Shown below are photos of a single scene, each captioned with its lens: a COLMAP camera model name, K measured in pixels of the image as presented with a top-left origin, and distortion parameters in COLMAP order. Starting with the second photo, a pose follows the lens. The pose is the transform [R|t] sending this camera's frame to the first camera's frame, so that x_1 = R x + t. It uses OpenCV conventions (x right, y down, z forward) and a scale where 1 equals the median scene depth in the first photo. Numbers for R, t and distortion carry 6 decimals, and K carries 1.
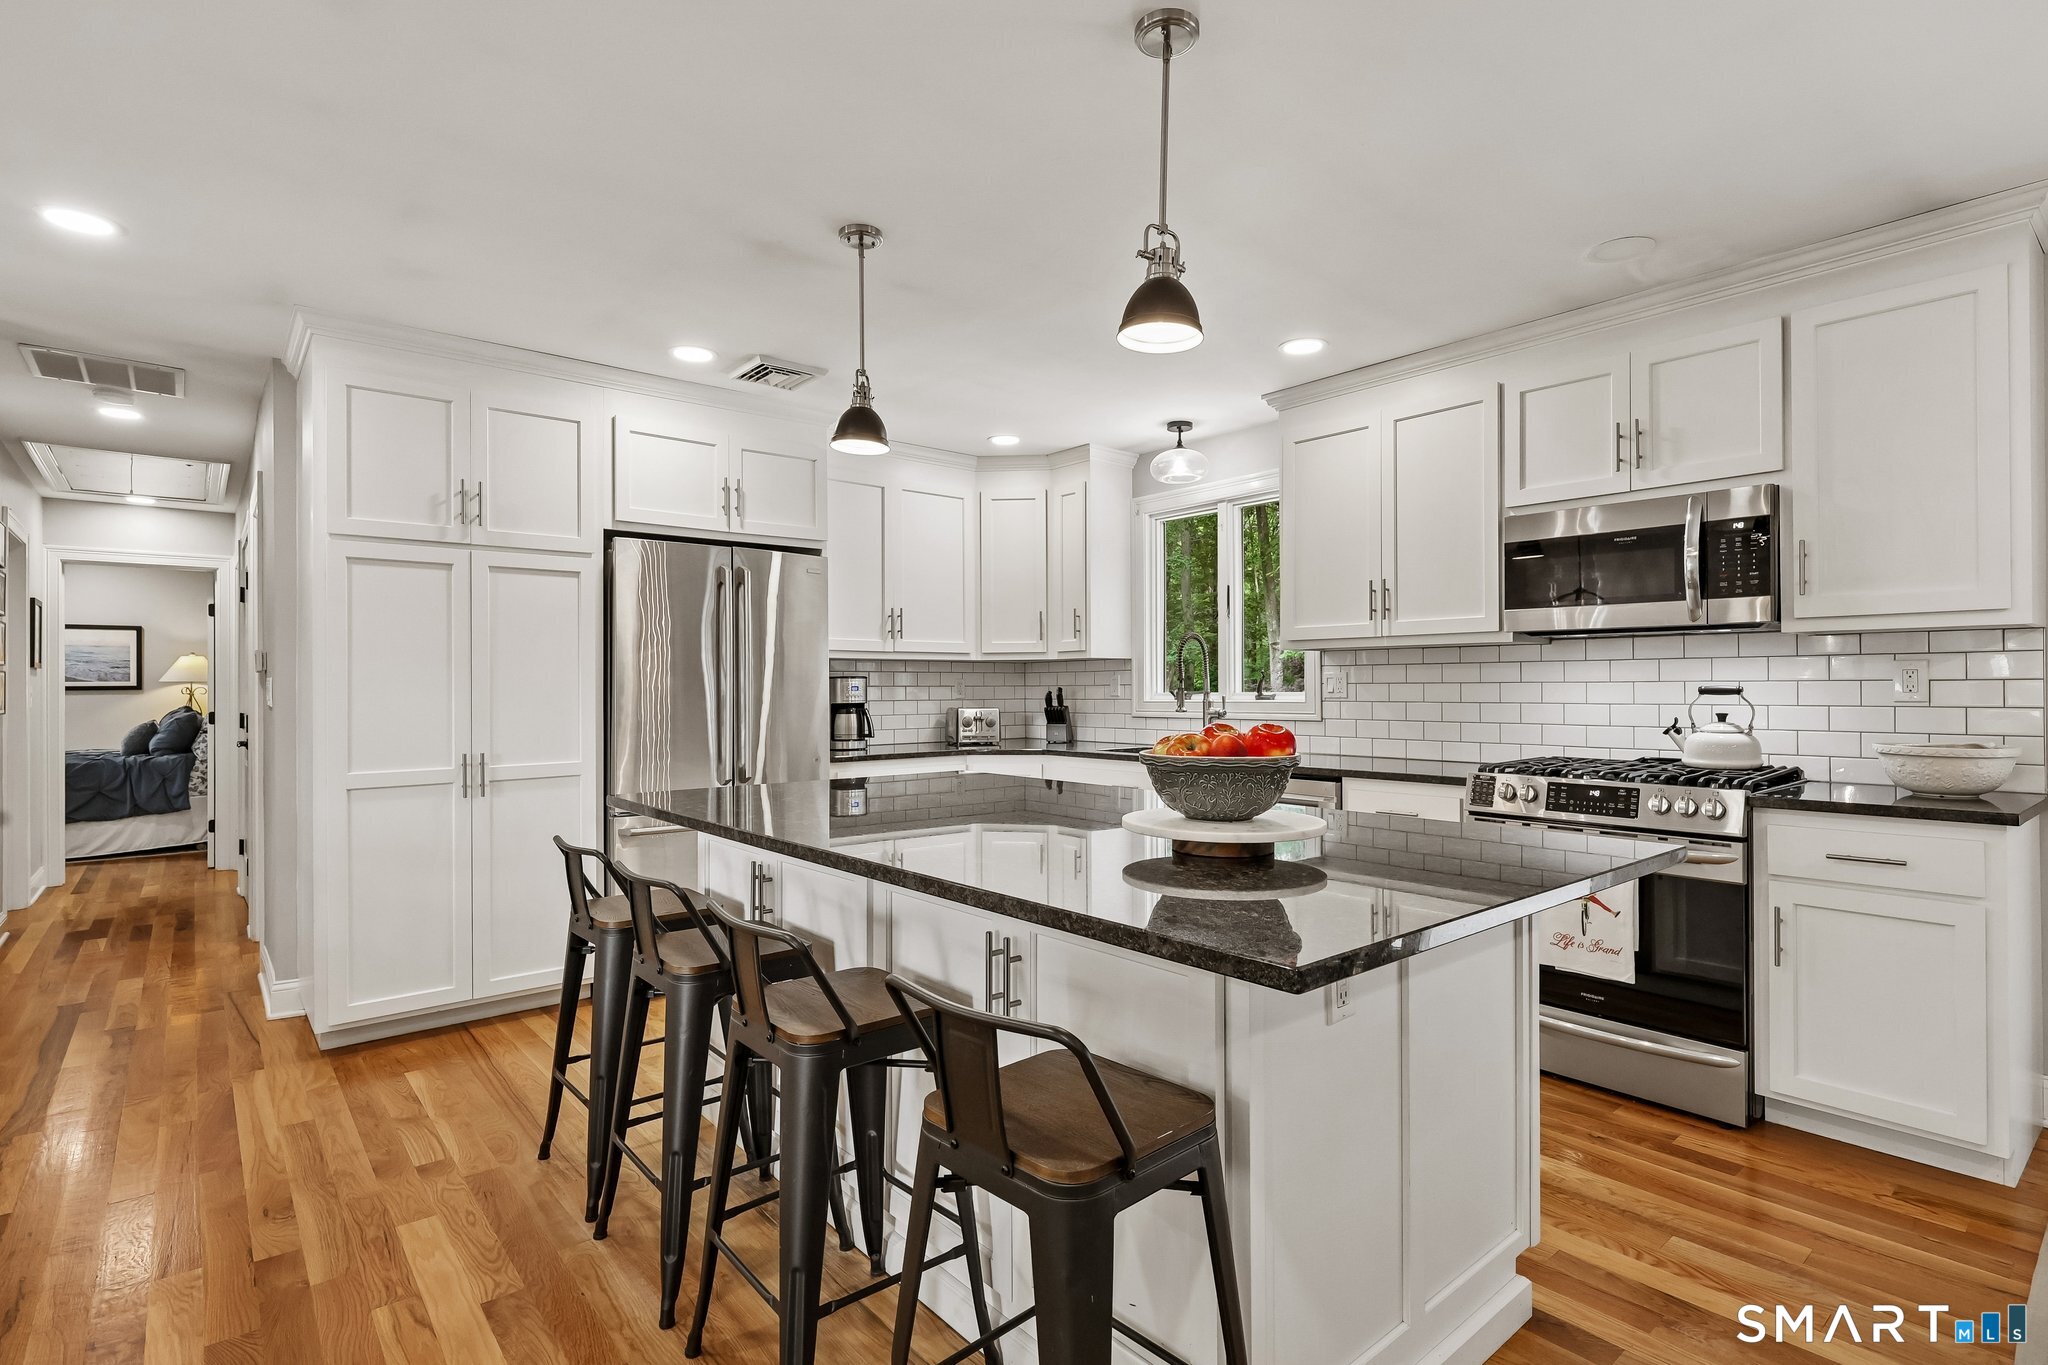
lens RADIAL K [[991.6, 0, 1027.6], [0, 991.6, 683.2], [0, 0, 1]] dist [-0.004415, 0.001940]
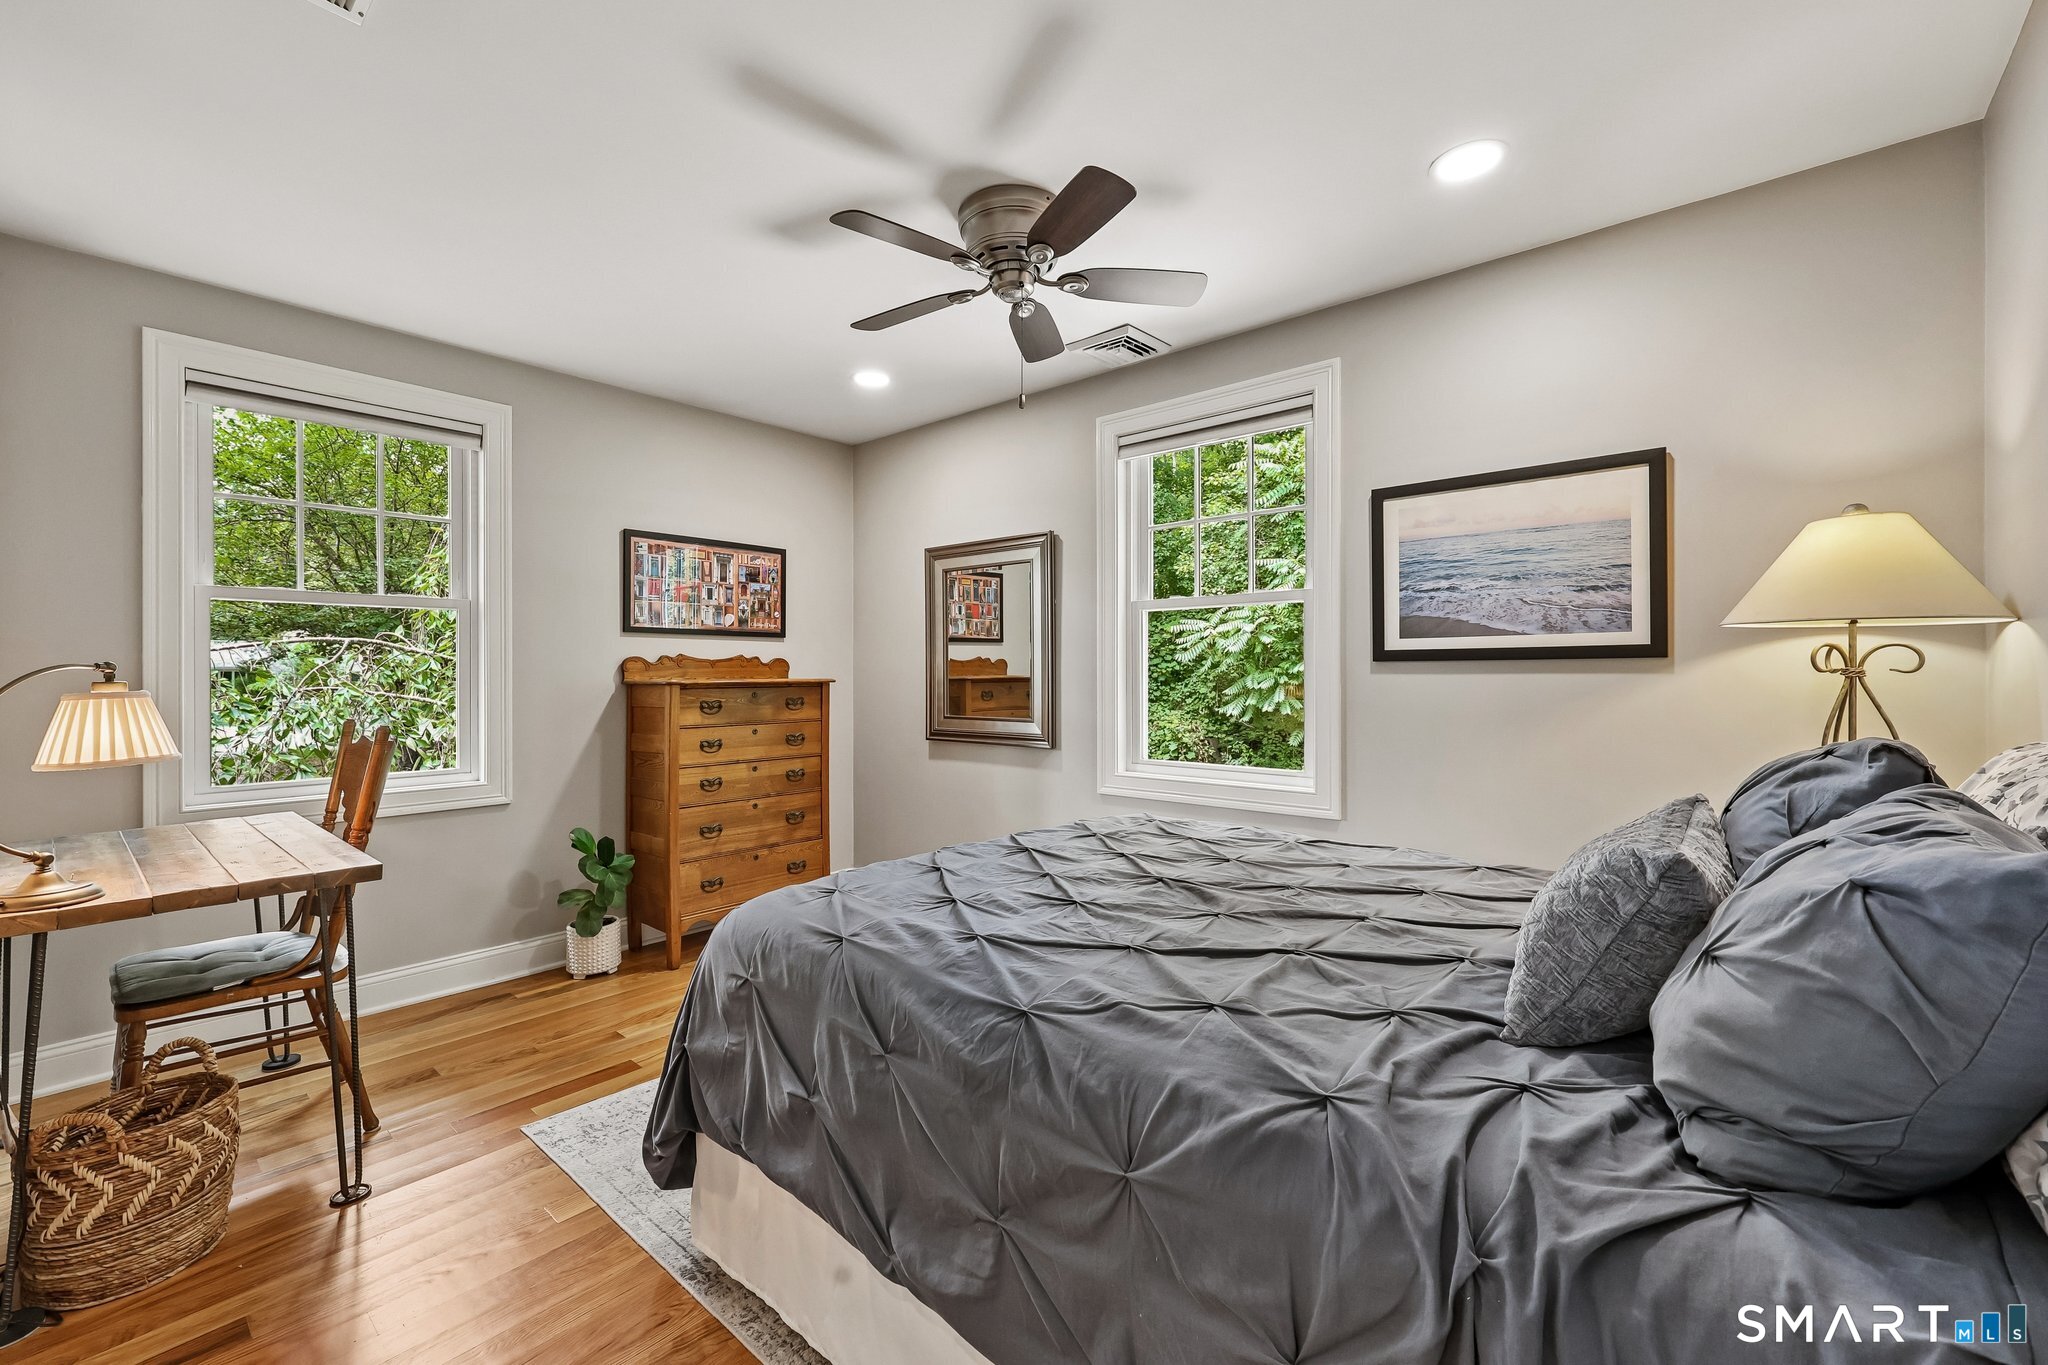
lens RADIAL K [[836.2, 0, 1022.7], [0, 836.2, 672.7], [0, 0, 1]] dist [0.001332, 0.000549]
pose [[0.151334, -0.002734, -0.988479, -1.521023], [0.006179, 0.999979, -0.001819, 0.023889], [0.988463, -0.005833, 0.151348, 1.735347]]
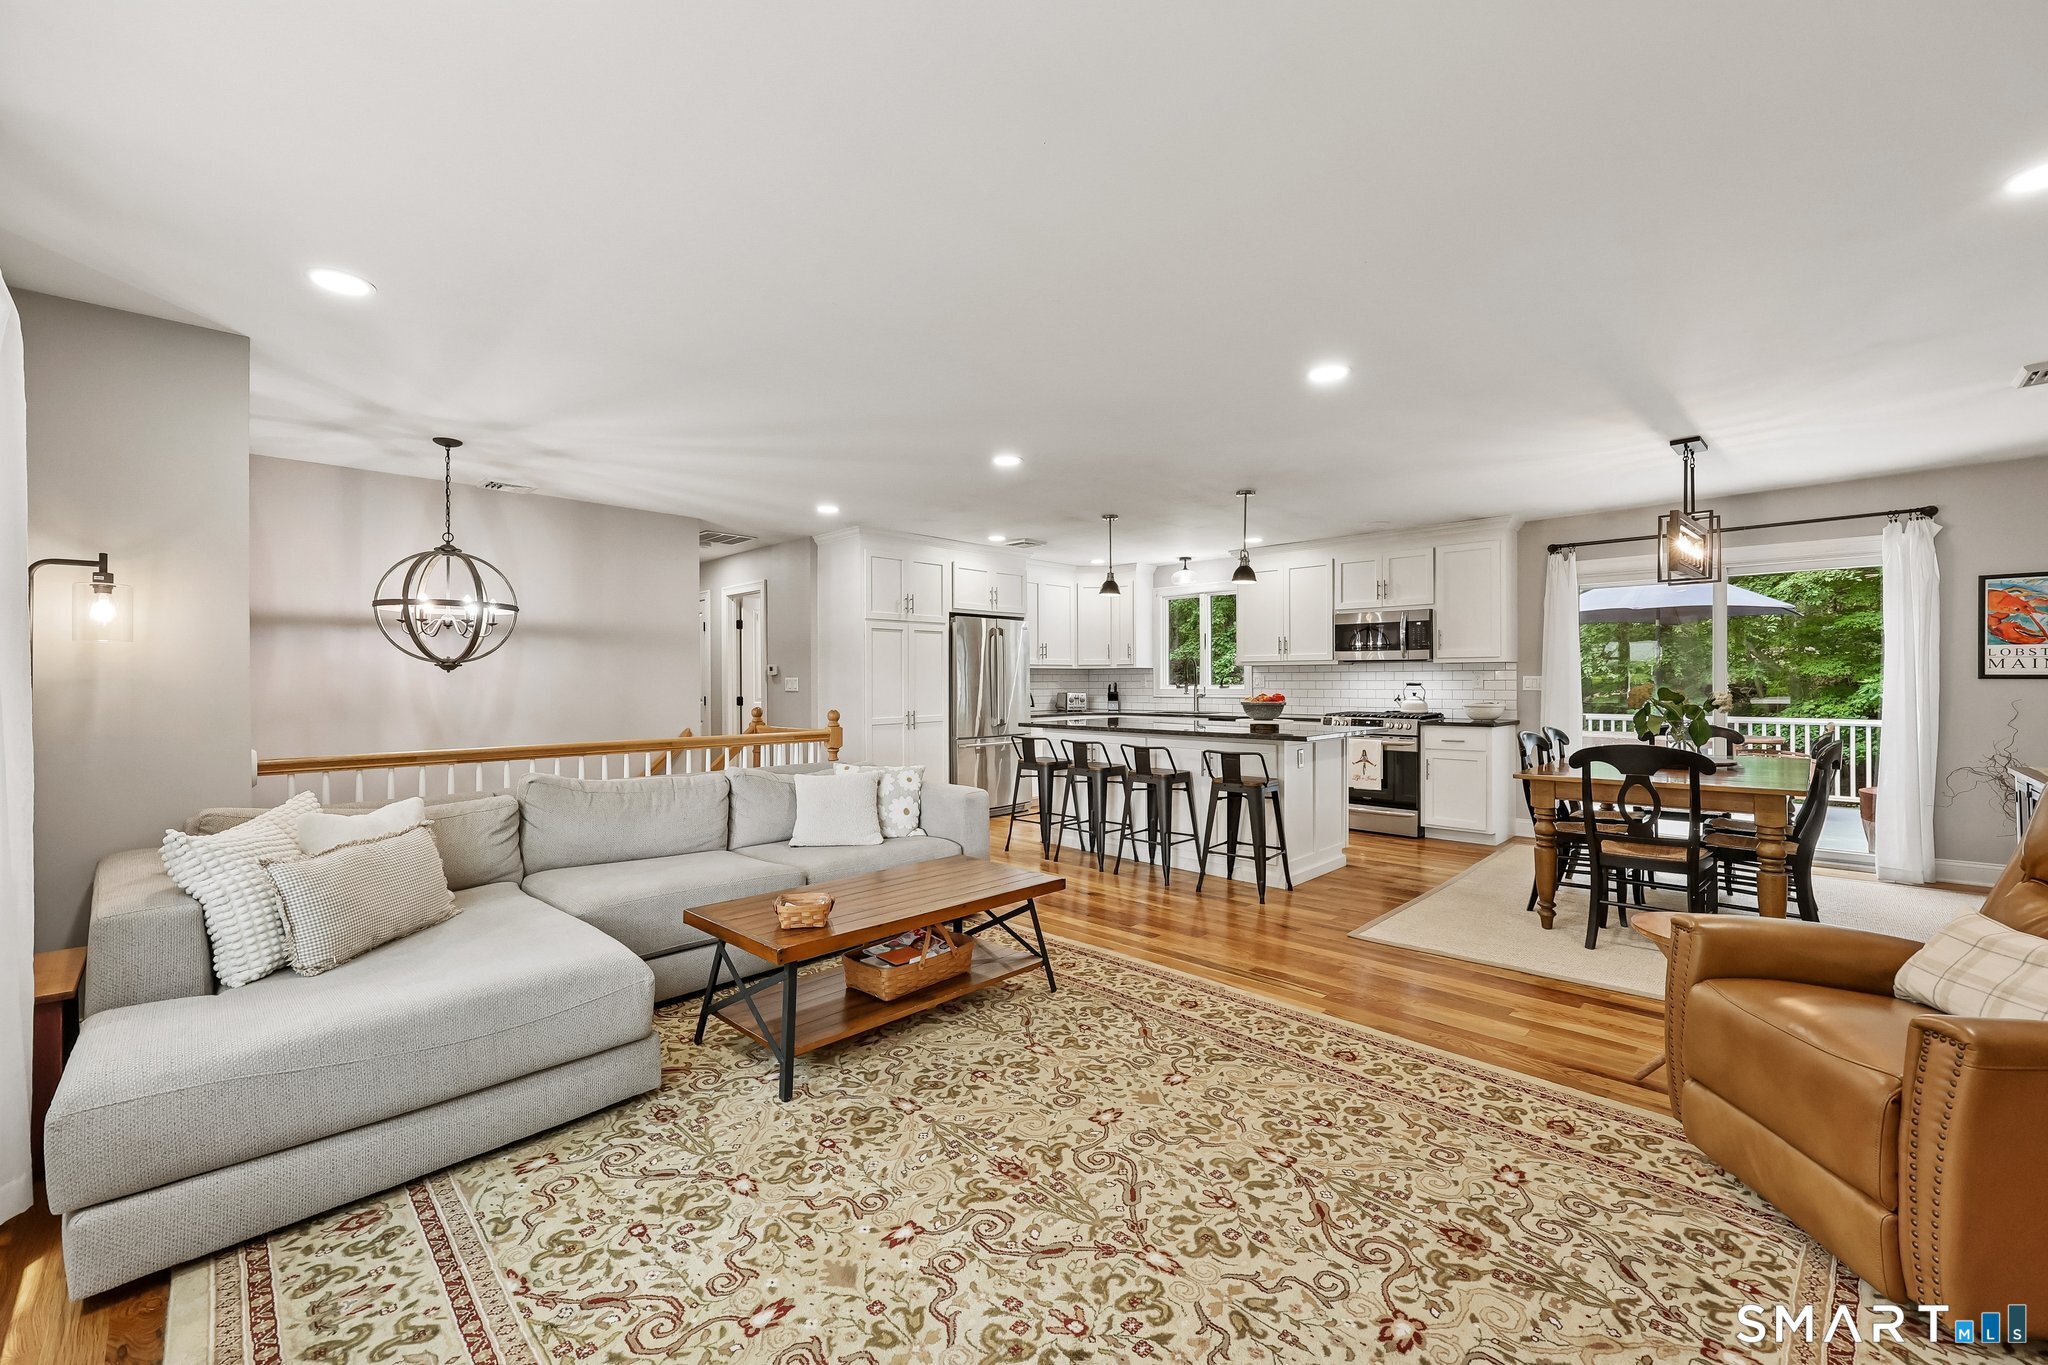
lens RADIAL K [[836.2, 0, 1009.6], [0, 836.2, 679.8], [0, 0, 1]] dist [0.001332, 0.000549]
pose [[0.995766, 0.001434, 0.091908, -0.464388], [-0.001626, 0.999997, 0.002016, -0.005560], [-0.091905, -0.002157, 0.995765, -0.899402]]
